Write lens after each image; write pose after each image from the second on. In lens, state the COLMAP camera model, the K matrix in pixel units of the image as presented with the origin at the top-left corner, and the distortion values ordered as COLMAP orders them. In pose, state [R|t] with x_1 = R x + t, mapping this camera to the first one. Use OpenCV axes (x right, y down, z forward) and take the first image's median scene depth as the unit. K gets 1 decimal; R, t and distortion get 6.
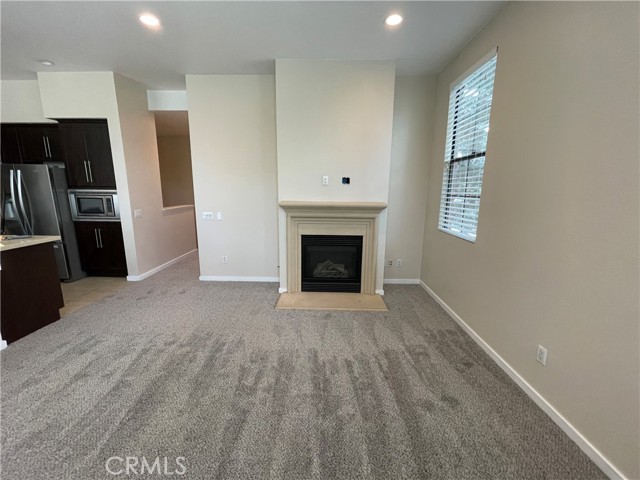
lens RADIAL K [[264.1, 0, 320.0], [0, 264.1, 235.3], [0, 0, 1]] dist [0.002021, 0.000308]
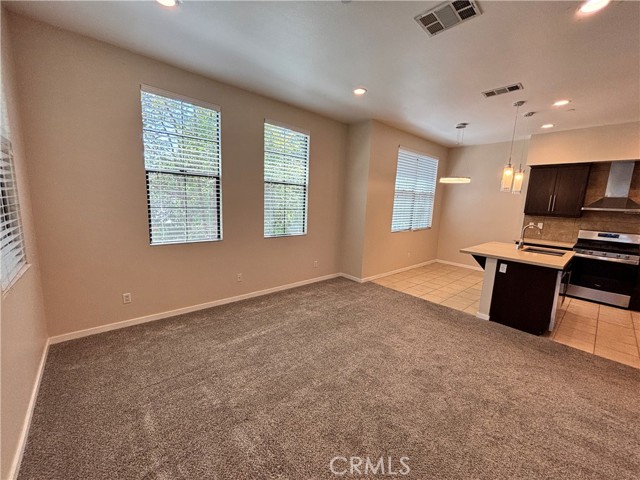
lens RADIAL K [[255.6, 0, 320.0], [0, 255.6, 240.0], [0, 0, 1]] dist [0.000957, 0.000082]
pose [[-0.731477, 0.065628, -0.678700, 0.296599], [-0.168146, 0.947258, 0.272818, -0.152236], [0.660808, 0.313681, -0.681862, 0.755009]]
